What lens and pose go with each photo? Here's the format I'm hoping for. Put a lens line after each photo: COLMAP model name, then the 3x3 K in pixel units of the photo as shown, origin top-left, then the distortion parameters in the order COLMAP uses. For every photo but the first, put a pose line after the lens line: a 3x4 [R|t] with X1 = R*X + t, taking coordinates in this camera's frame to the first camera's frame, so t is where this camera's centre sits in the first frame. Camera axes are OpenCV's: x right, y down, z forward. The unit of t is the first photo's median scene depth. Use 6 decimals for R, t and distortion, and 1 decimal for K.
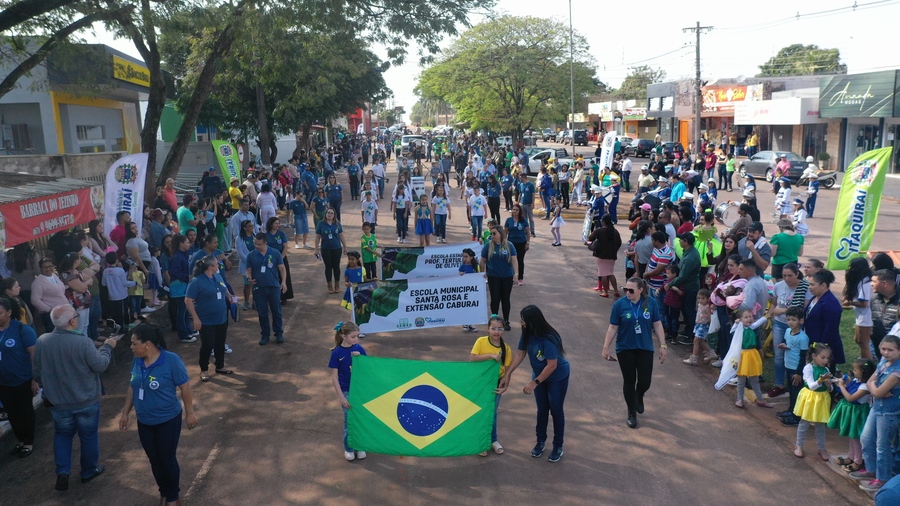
lens RADIAL K [[714.8, 0, 447.1], [0, 714.8, 251.3], [0, 0, 1]] dist [-0.000775, 0.035397]
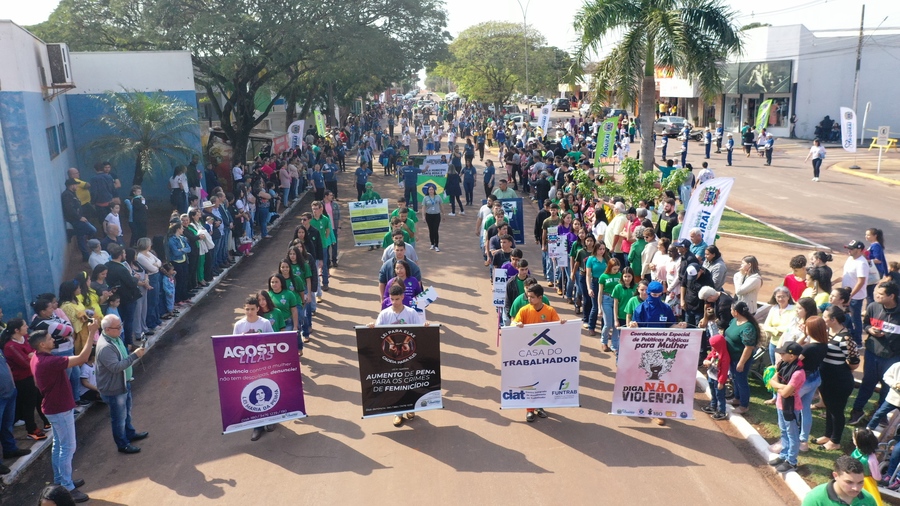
lens RADIAL K [[714.8, 0, 447.1], [0, 714.8, 251.3], [0, 0, 1]] dist [-0.000775, 0.035397]
pose [[0.999773, 0.000695, -0.021275, 0.019902], [0.000341, 0.998815, 0.048669, 0.042988], [0.021283, -0.048665, 0.998588, -0.323018]]
